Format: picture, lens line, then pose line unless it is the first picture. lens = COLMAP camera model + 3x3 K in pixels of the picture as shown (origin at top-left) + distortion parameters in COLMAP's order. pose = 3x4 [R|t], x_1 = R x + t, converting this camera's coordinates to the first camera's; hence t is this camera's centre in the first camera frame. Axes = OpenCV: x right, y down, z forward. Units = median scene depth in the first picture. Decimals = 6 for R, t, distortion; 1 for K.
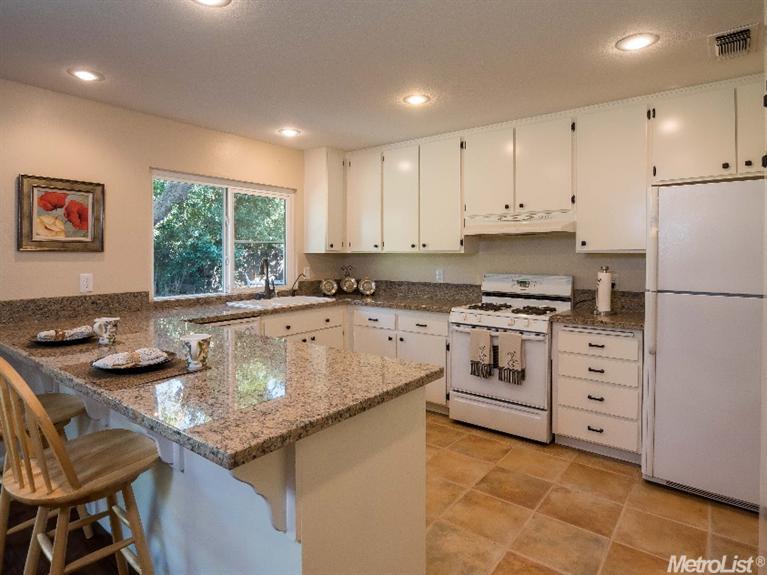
lens RADIAL K [[433.4, 0, 381.8], [0, 433.4, 252.5], [0, 0, 1]] dist [-0.003426, -0.000708]
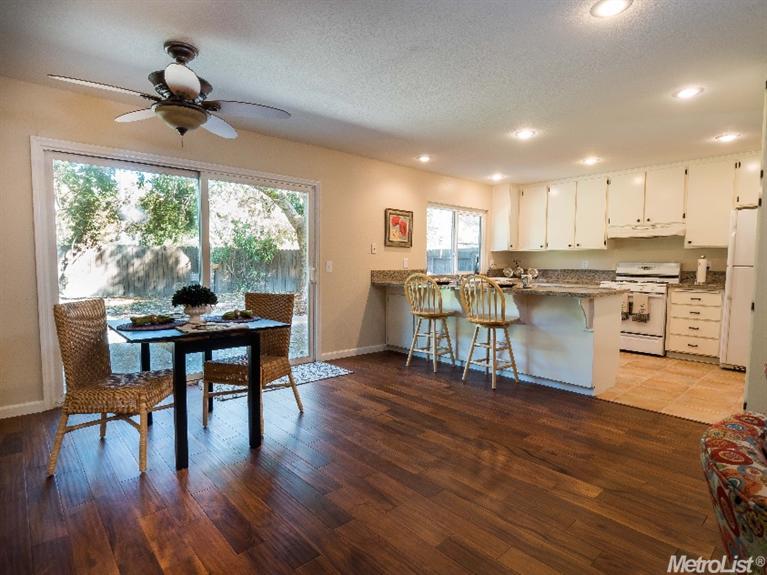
lens RADIAL K [[414.4, 0, 391.8], [0, 414.4, 286.6], [0, 0, 1]] dist [0.000131, -0.000640]
pose [[0.986408, 0.014086, -0.163712, -0.412245], [-0.004592, 0.998293, 0.058223, 0.062654], [0.164253, -0.056680, 0.984788, -0.790761]]
